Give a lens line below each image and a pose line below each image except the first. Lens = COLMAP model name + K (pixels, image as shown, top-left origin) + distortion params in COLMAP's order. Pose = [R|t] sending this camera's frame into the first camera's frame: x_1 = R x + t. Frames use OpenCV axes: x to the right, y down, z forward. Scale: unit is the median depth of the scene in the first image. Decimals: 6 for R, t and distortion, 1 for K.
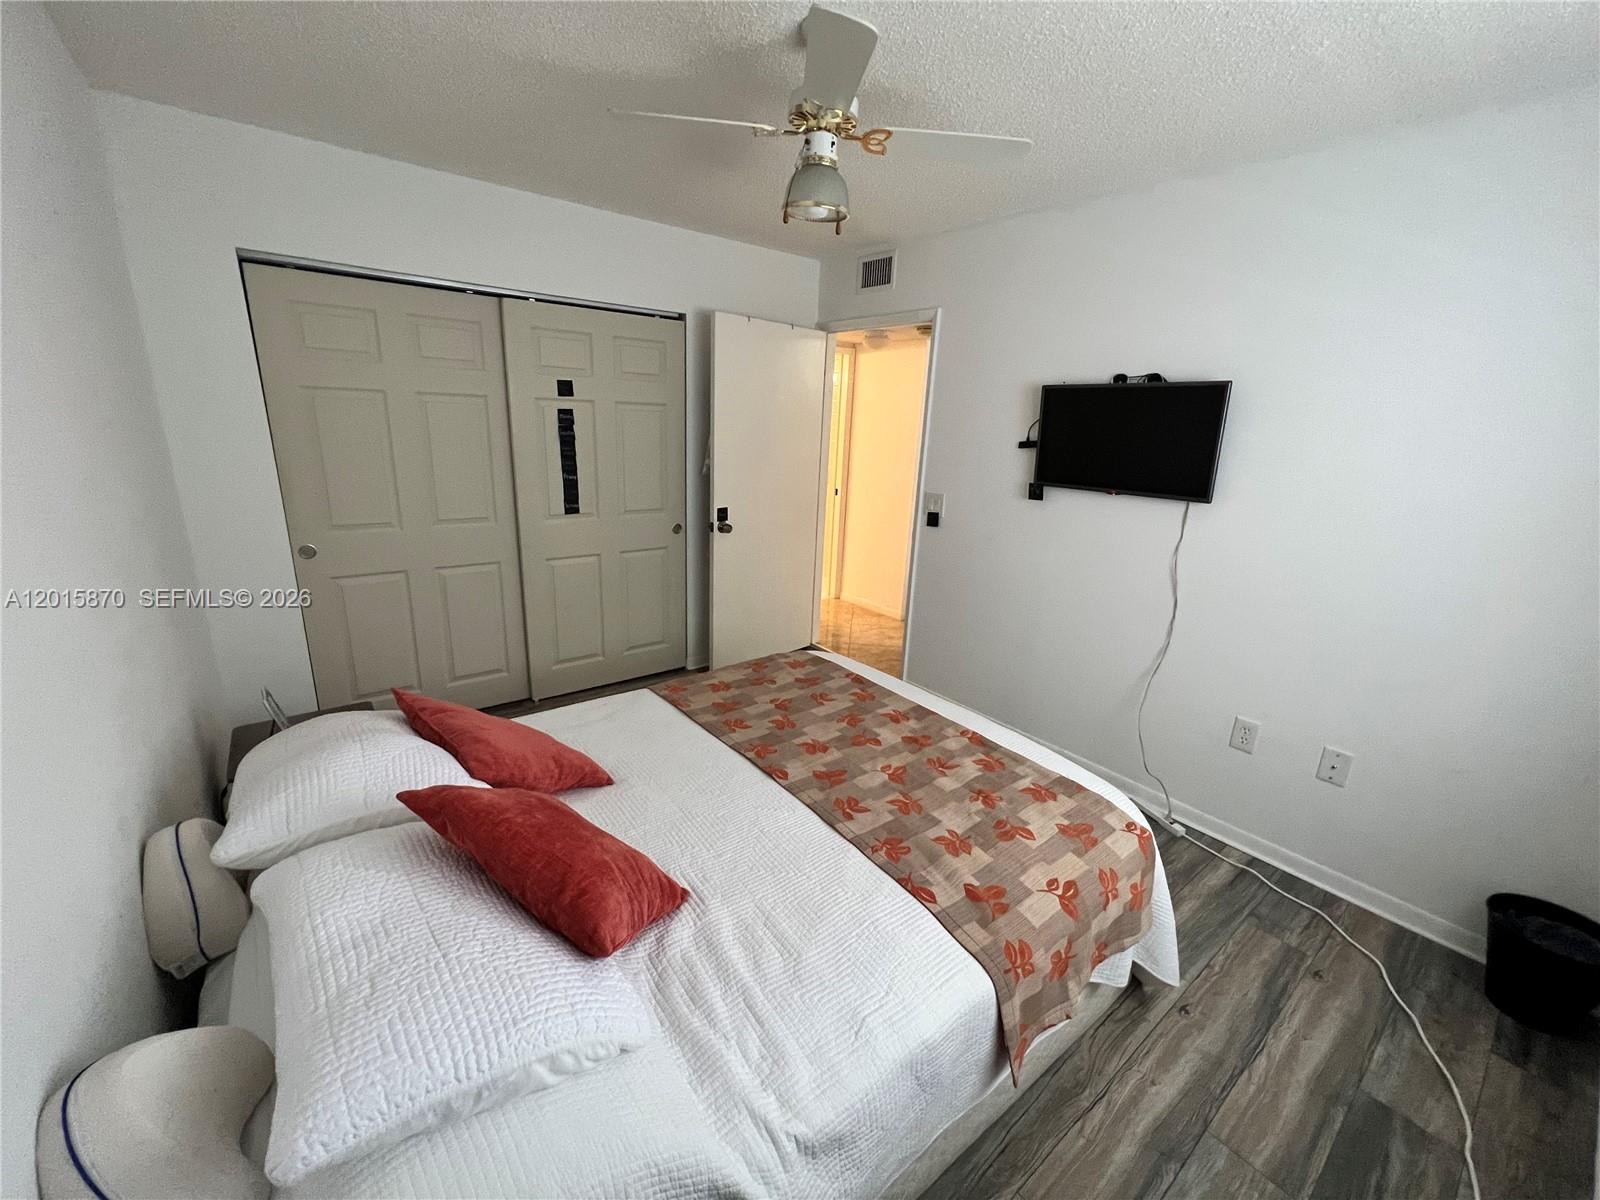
lens RADIAL K [[643.3, 0, 797.1], [0, 643.3, 604.1], [0, 0, 1]] dist [-0.003866, -0.000490]
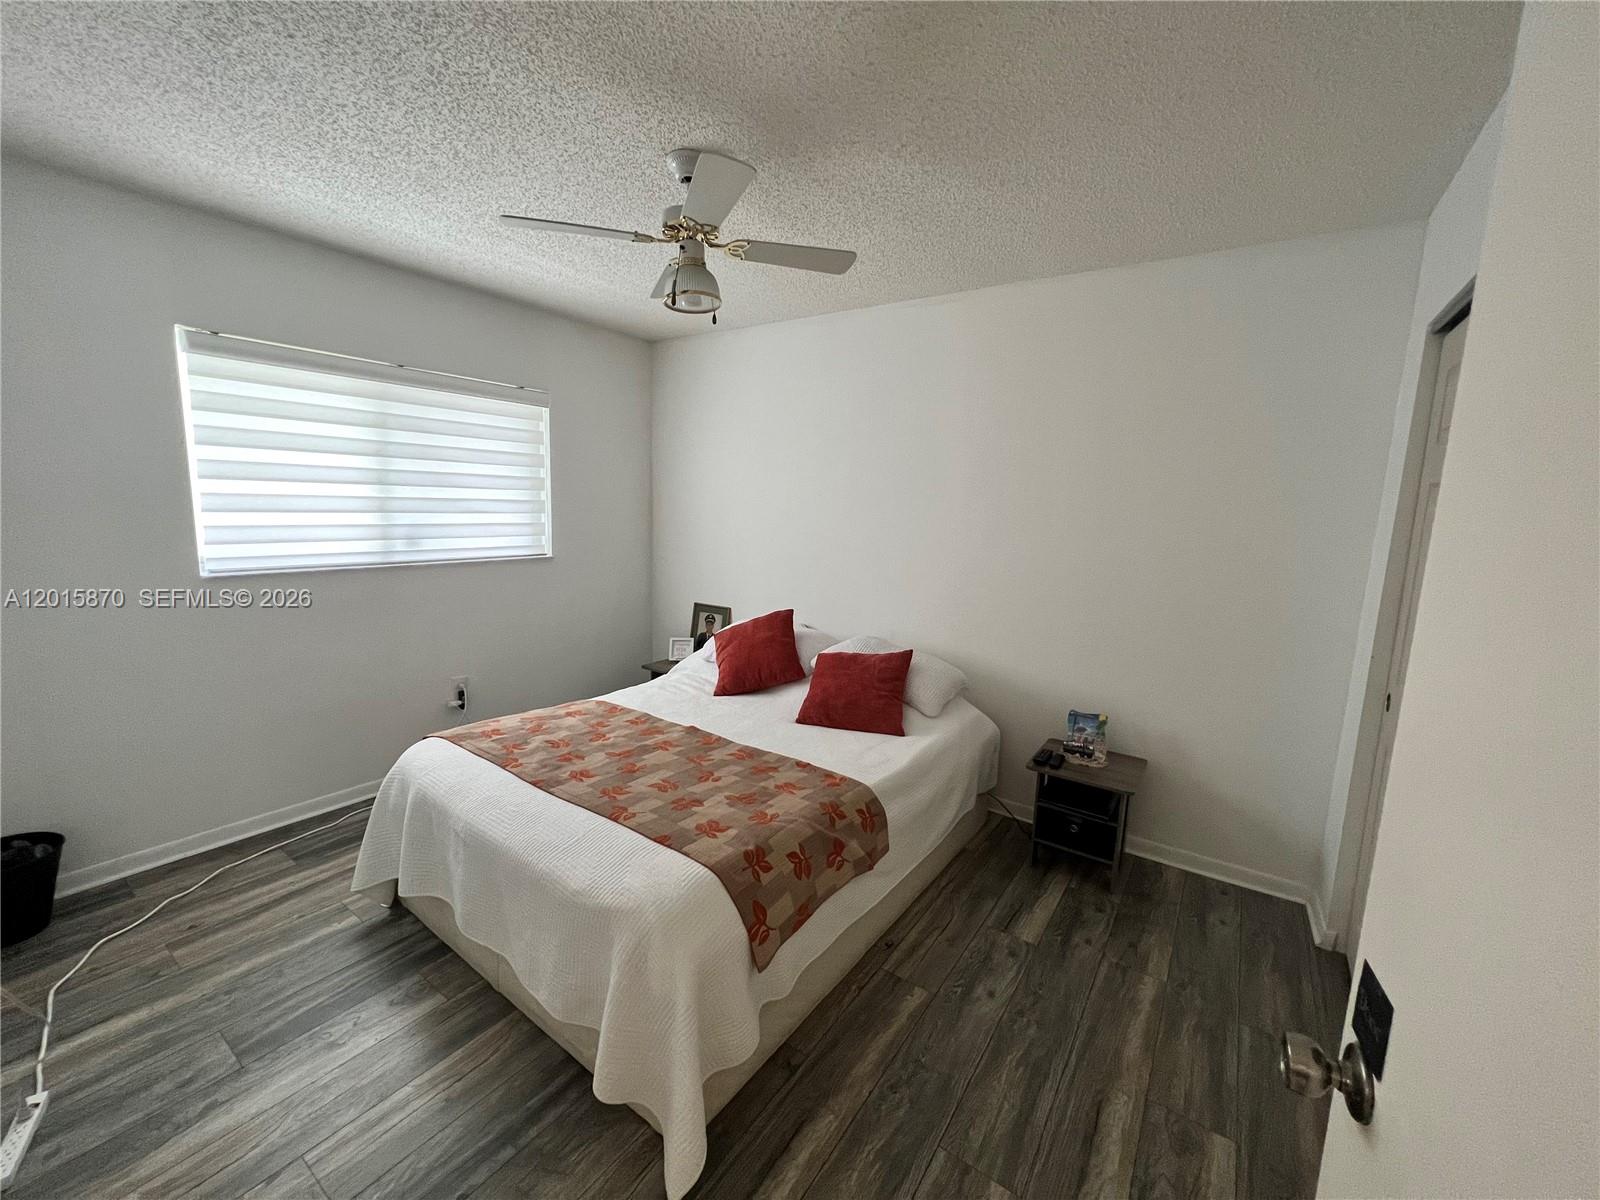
lens RADIAL K [[643.3, 0, 798.6], [0, 643.3, 594.8], [0, 0, 1]] dist [-0.003866, -0.000490]
pose [[-0.954644, -0.029372, -0.296298, 0.141001], [-0.148437, 0.909594, 0.388080, -0.487396], [0.258112, 0.414459, -0.872698, 1.829985]]
